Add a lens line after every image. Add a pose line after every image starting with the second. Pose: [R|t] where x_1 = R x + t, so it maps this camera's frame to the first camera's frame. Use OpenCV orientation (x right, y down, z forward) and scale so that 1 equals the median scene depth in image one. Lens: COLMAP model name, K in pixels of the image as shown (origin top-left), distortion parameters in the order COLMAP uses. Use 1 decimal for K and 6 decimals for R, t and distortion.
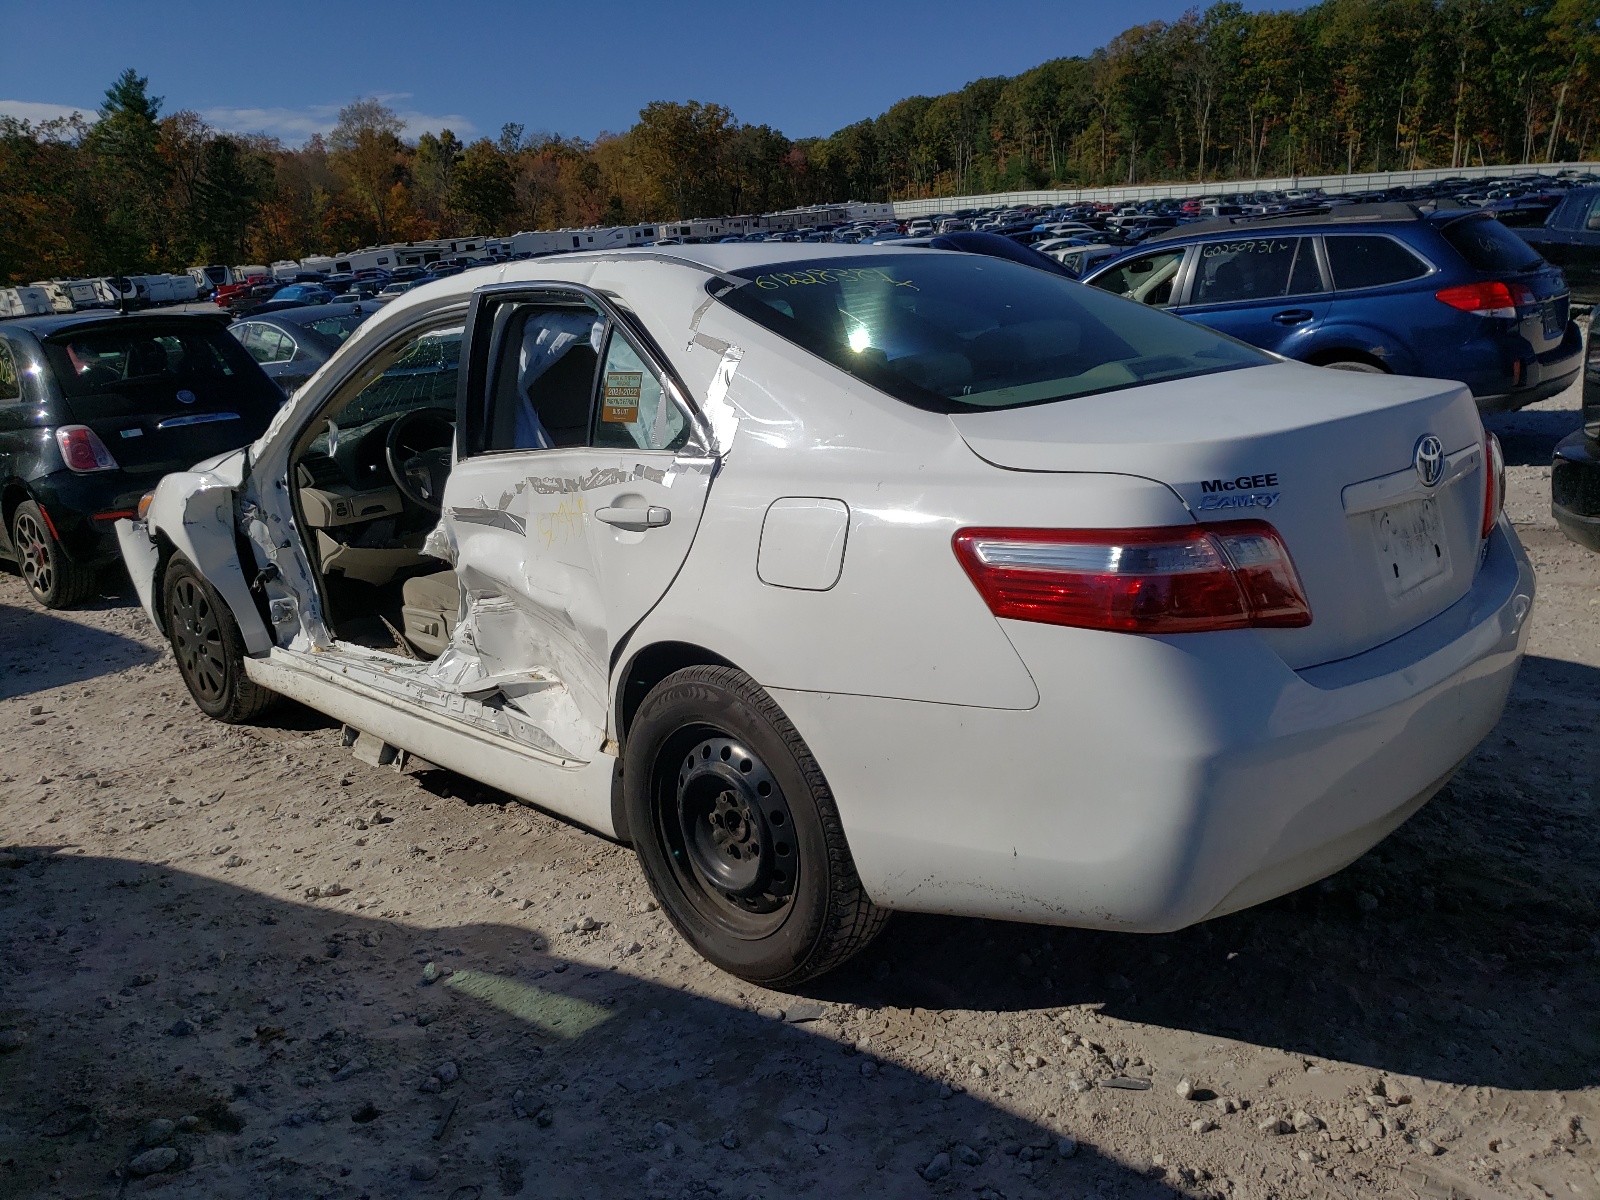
lens RADIAL K [[1230.3, 0, 802.2], [0, 1230.3, 594.4], [0, 0, 1]] dist [0.042599, -0.041924]
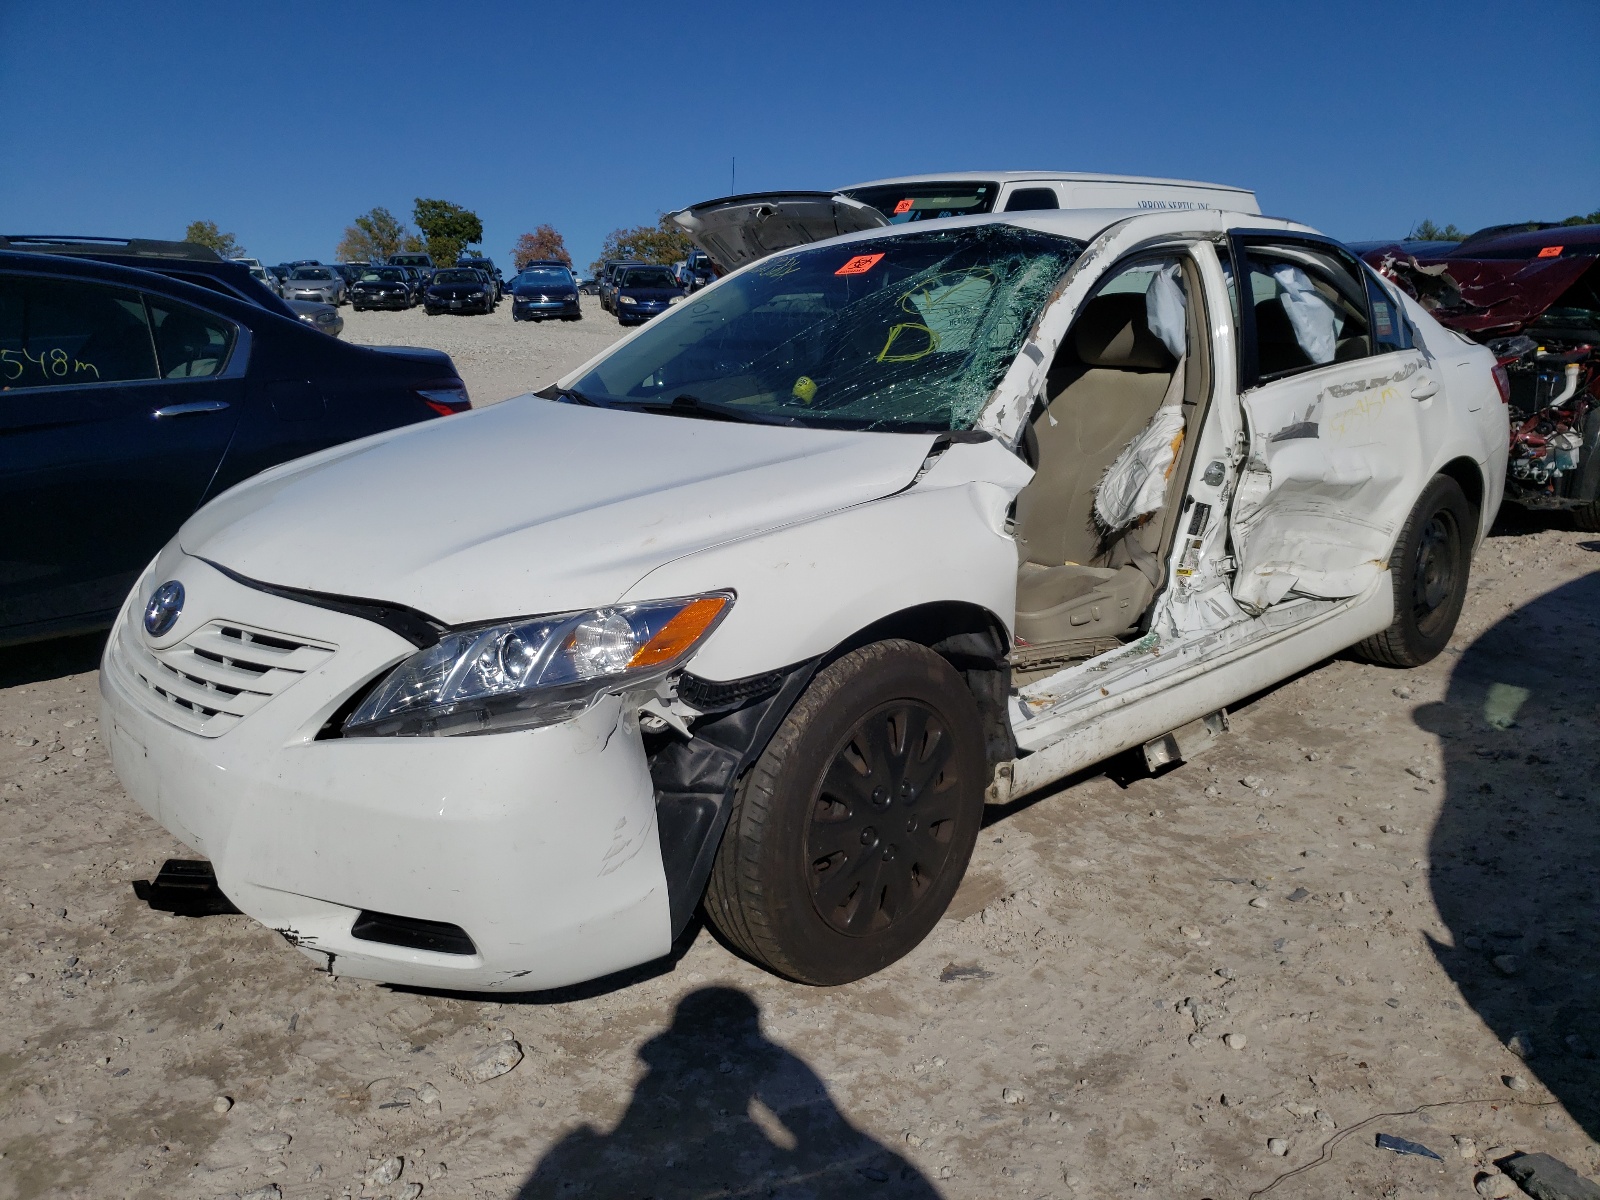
lens RADIAL K [[1230.3, 0, 800.0], [0, 1230.3, 598.8], [0, 0, 1]] dist [0.042599, -0.041924]
pose [[0.014295, -0.167471, 0.985773, -1.464118], [0.247995, 0.955664, 0.158760, -0.216248], [-0.968656, 0.242197, 0.055193, 1.460347]]
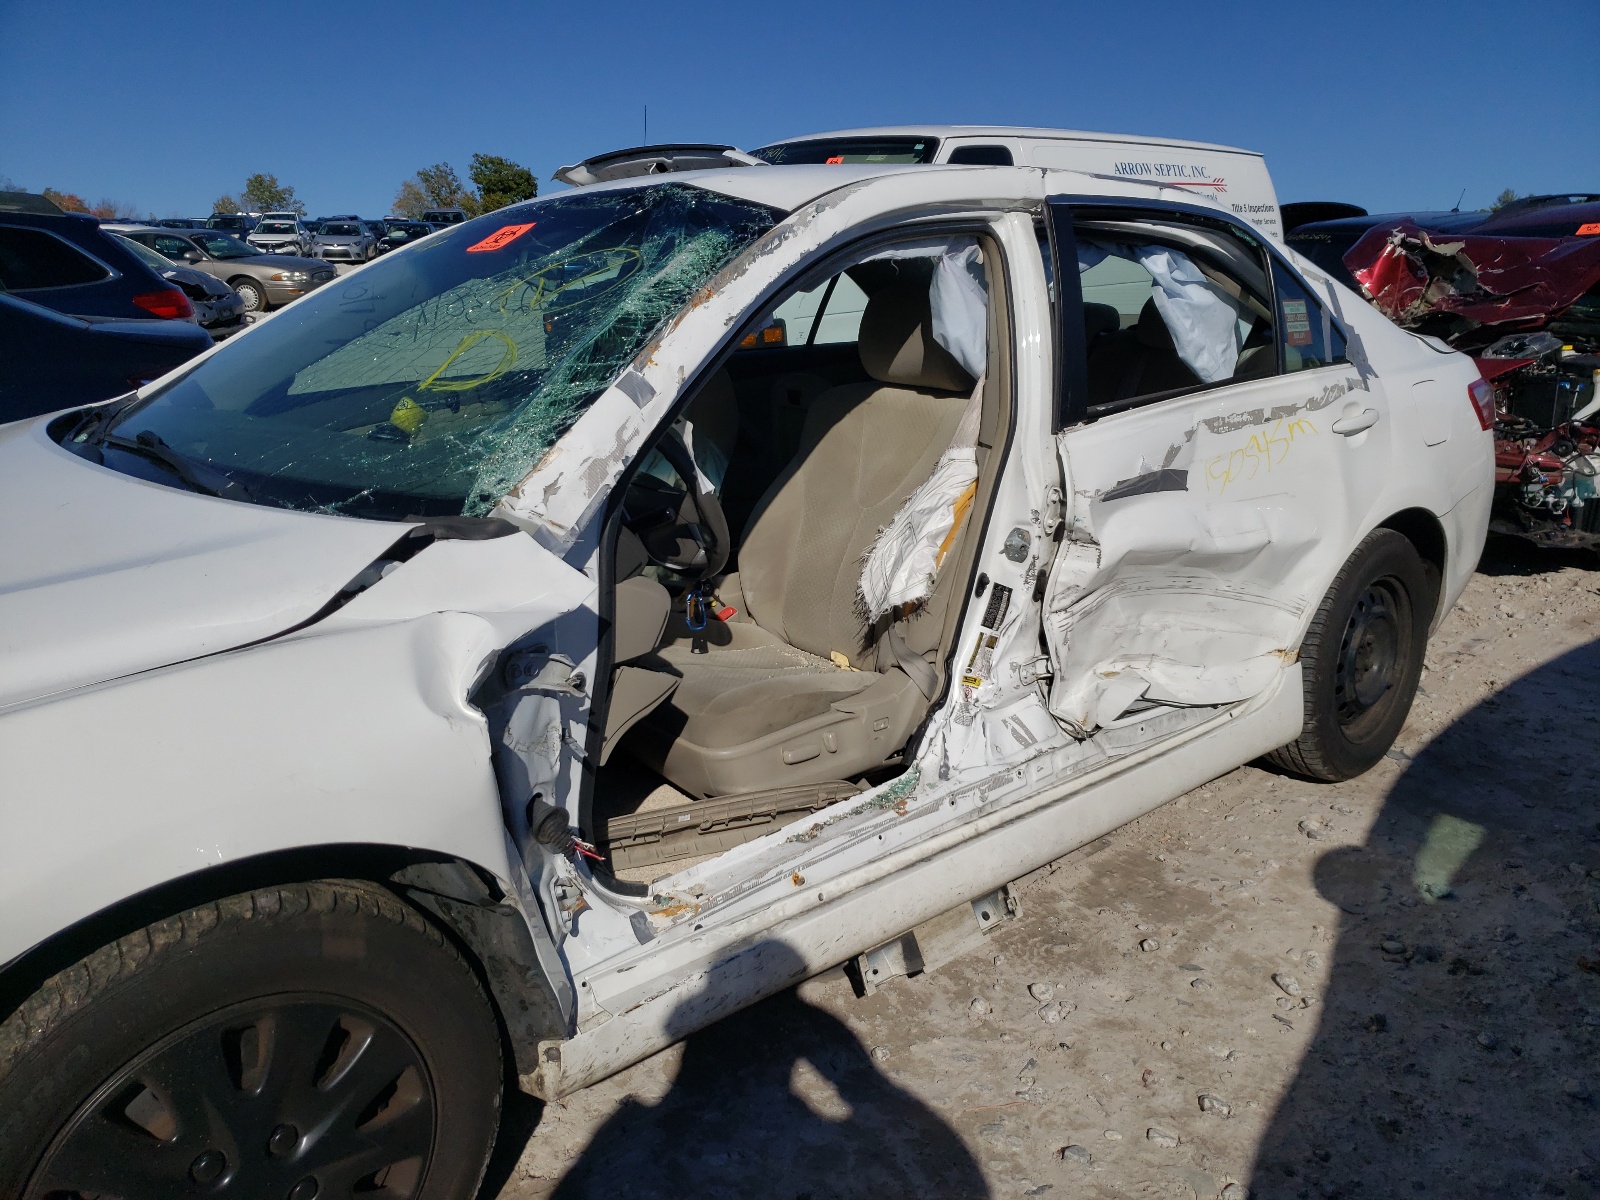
lens RADIAL K [[1230.3, 0, 793.9], [0, 1230.3, 596.0], [0, 0, 1]] dist [0.042599, -0.041924]
pose [[0.061315, -0.192642, 0.979352, -1.118853], [0.229070, 0.957724, 0.174046, -0.192189], [-0.971477, 0.213668, 0.102851, 1.191462]]
